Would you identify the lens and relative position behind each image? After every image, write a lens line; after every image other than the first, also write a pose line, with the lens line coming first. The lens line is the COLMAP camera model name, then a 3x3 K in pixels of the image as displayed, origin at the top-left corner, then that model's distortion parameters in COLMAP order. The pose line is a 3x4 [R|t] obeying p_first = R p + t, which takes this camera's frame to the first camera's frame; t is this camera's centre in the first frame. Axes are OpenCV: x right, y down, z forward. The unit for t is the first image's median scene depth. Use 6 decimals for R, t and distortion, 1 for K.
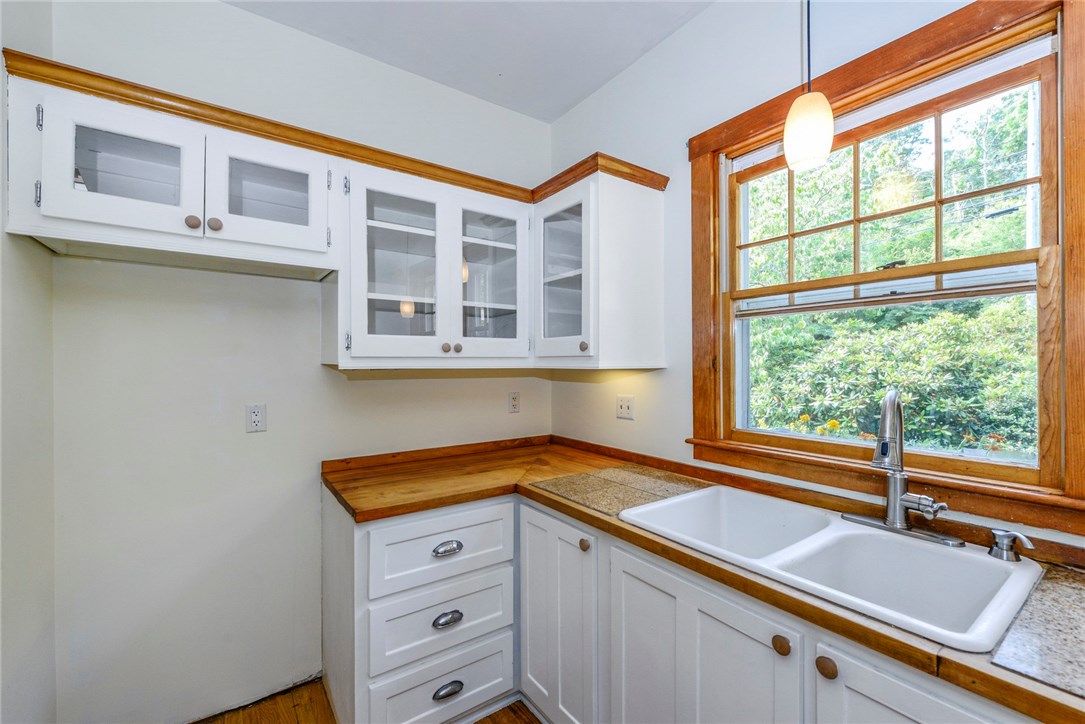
lens RADIAL K [[458.0, 0, 542.5], [0, 458.0, 362.0], [0, 0, 1]] dist [0.000726, -0.000052]
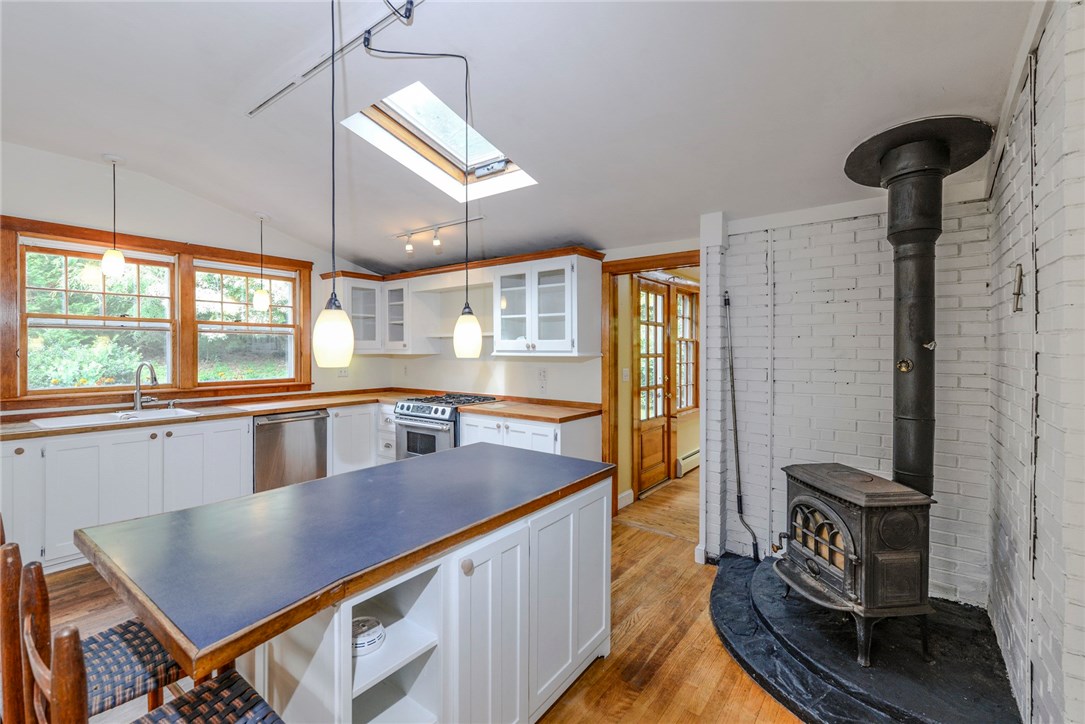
lens RADIAL K [[462.6, 0, 539.6], [0, 462.6, 350.8], [0, 0, 1]] dist [-0.000377, -0.000092]
pose [[-0.306319, 0.003512, 0.951922, -1.847602], [-0.001312, 0.999991, -0.004112, -0.000938], [-0.951928, -0.002508, -0.306311, -0.341765]]
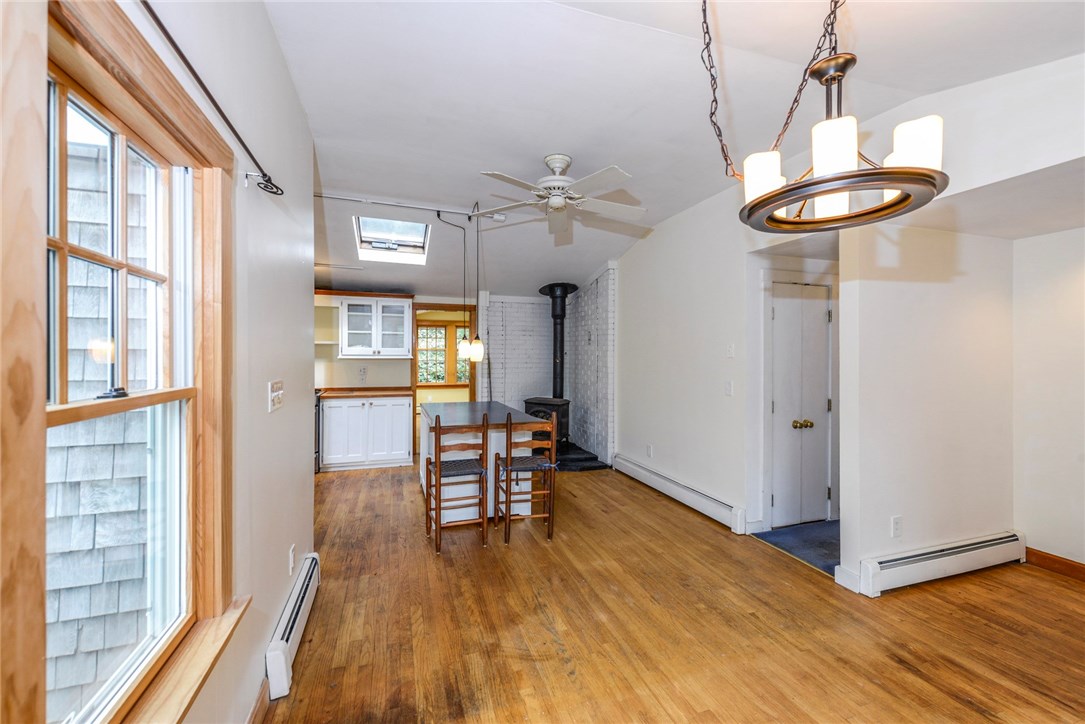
lens RADIAL K [[449.5, 0, 538.3], [0, 449.5, 357.6], [0, 0, 1]] dist [0.000120, 0.000214]
pose [[-0.957351, -0.000030, 0.288928, -1.858975], [0.000792, 0.999996, 0.002729, 0.001759], [-0.288927, 0.002842, -0.957347, 1.695841]]
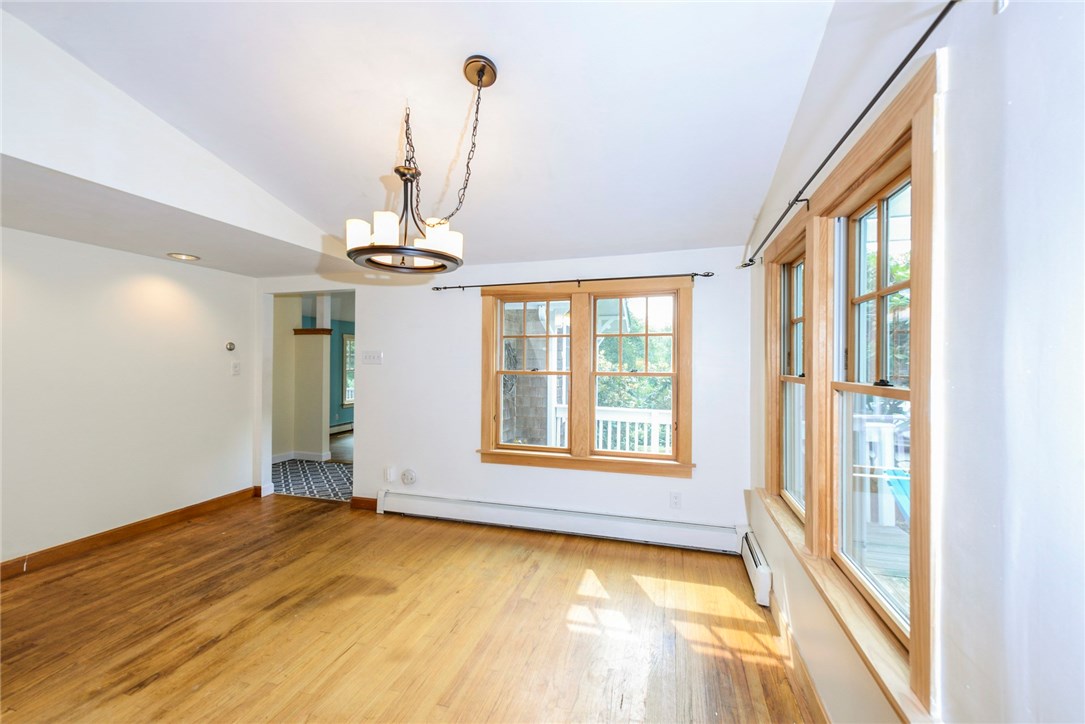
lens RADIAL K [[433.1, 0, 542.5], [0, 433.1, 362.0], [0, 0, 1]] dist [0.012685, -0.000096]
pose [[0.622750, 0.005163, -0.782404, -1.040214], [-0.003341, 0.999987, 0.003940, 0.010378], [0.782414, 0.000160, 0.622759, 0.465832]]
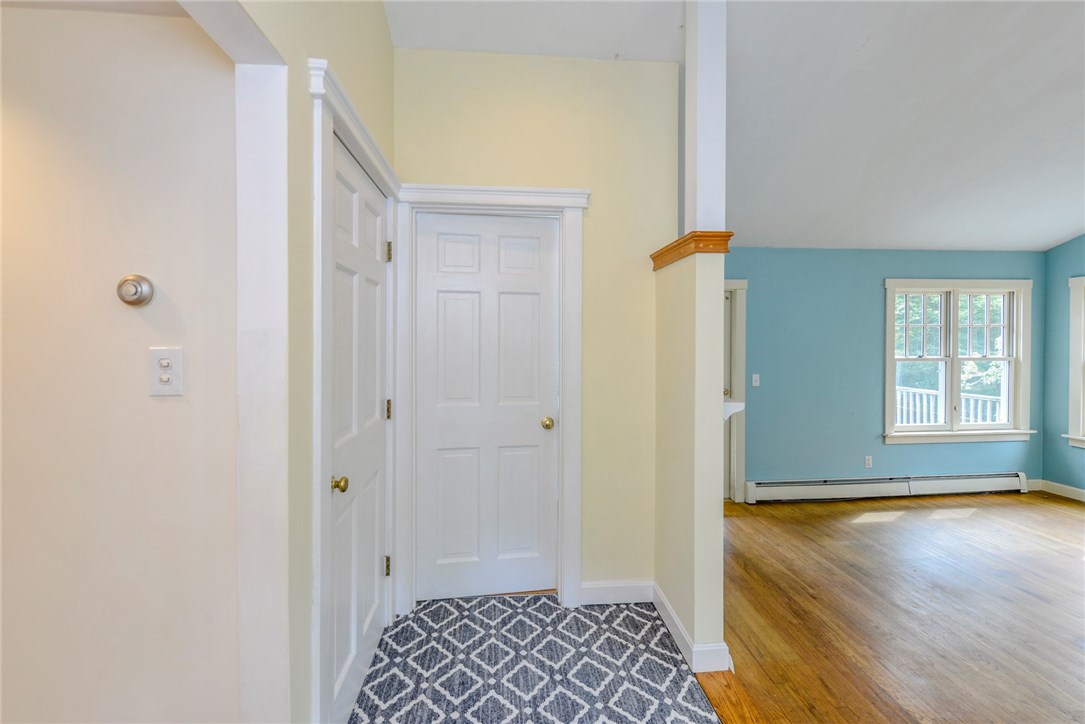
lens RADIAL K [[448.3, 0, 540.6], [0, 448.3, 344.5], [0, 0, 1]] dist [-0.000796, -0.000512]
pose [[-0.494344, 0.014078, -0.869152, -3.537472], [0.007201, 0.999901, 0.012100, 0.014848], [0.869236, -0.000277, -0.494397, 1.395664]]
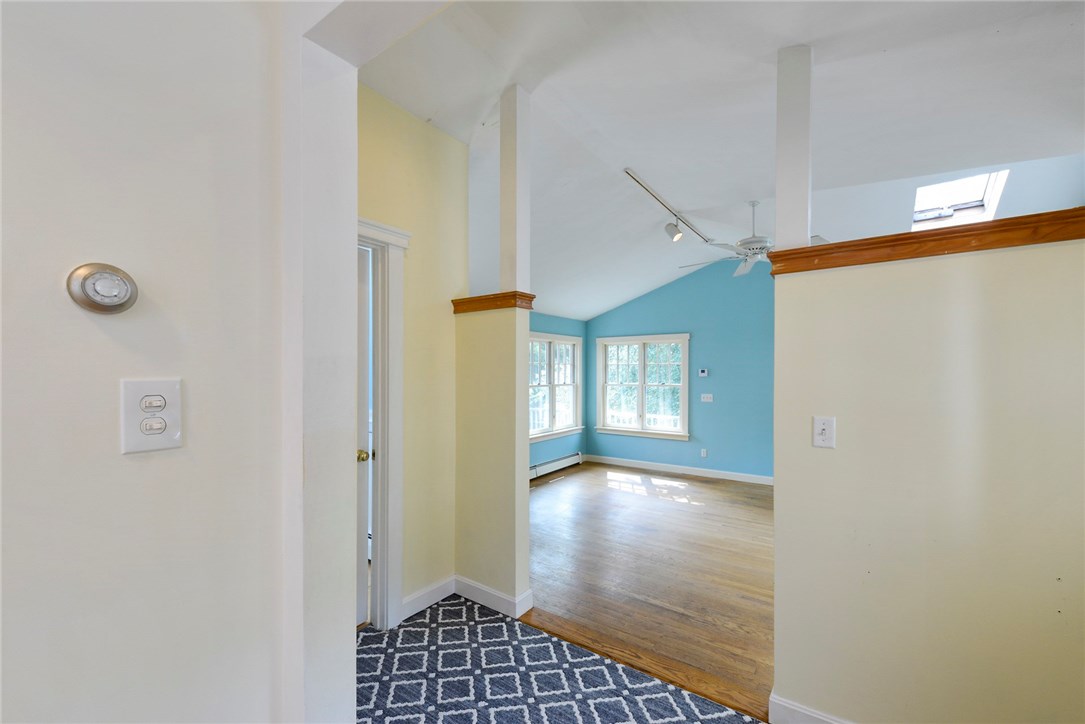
lens RADIAL K [[437.0, 0, 554.3], [0, 437.0, 374.6], [0, 0, 1]] dist [0.001460, 0.000104]
pose [[0.356007, 0.008365, -0.934446, -3.303468], [0.001392, 0.999954, 0.009482, 0.015621], [0.934482, -0.004676, 0.355979, 0.838342]]
